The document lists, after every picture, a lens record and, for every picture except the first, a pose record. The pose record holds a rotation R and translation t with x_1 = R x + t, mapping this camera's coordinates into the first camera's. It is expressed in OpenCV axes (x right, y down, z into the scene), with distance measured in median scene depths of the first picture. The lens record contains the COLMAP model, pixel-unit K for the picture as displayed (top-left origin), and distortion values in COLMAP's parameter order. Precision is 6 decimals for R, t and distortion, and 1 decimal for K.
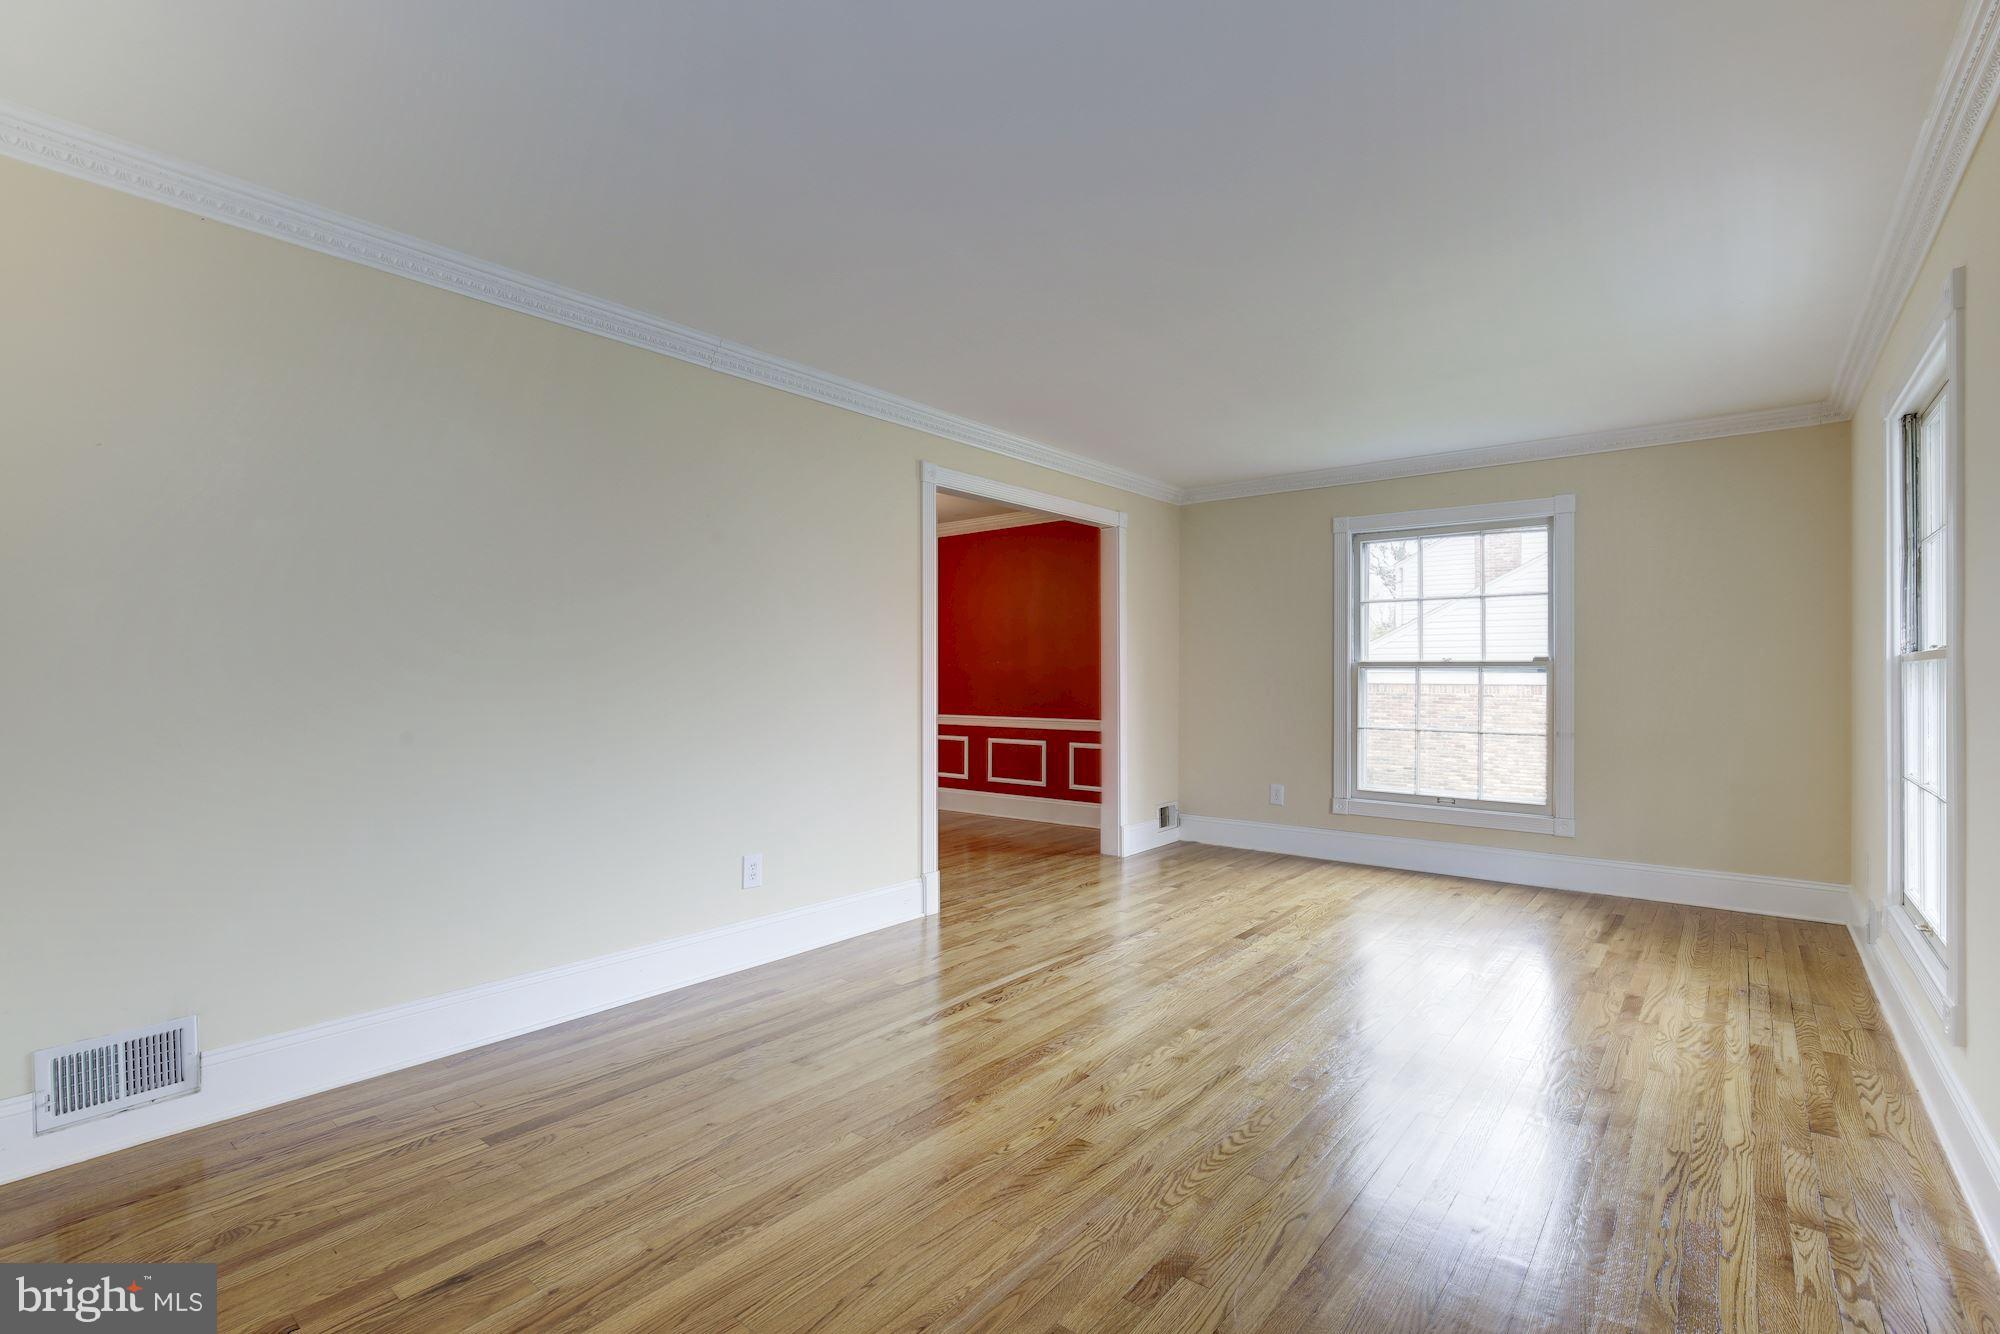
lens RADIAL K [[902.7, 0, 1000.0], [0, 902.7, 667.0], [0, 0, 1]] dist [-0.001961, 0.000476]
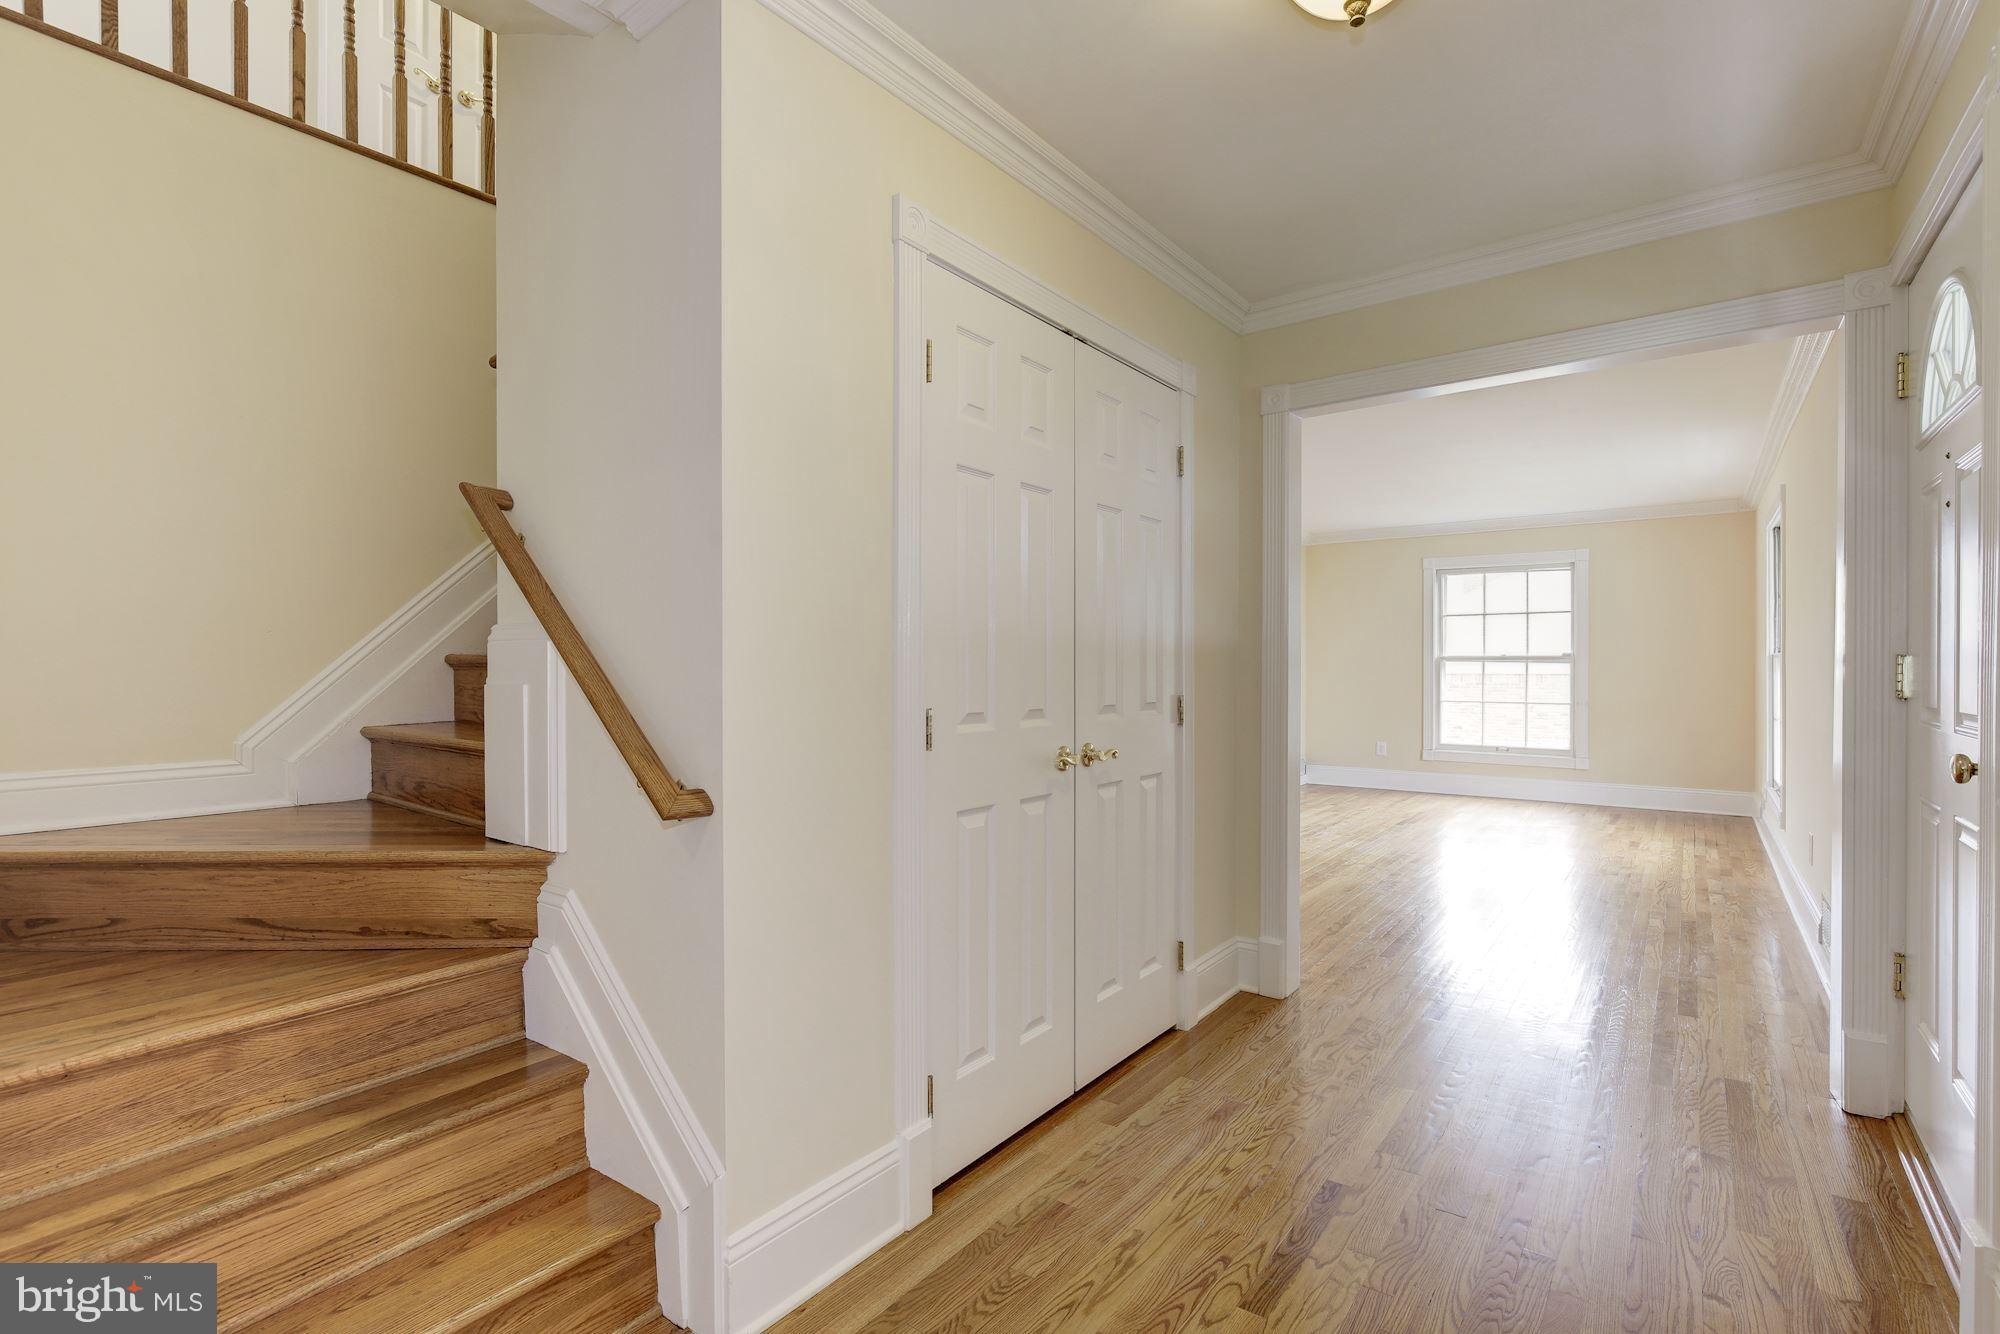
lens RADIAL K [[916.6, 0, 1000.0], [0, 916.6, 667.0], [0, 0, 1]] dist [-0.008174, -0.000108]
pose [[0.999288, -0.007436, 0.036986, -0.418705], [0.007094, 0.999931, 0.009375, -0.009016], [-0.037053, -0.009105, 0.999272, -0.515781]]
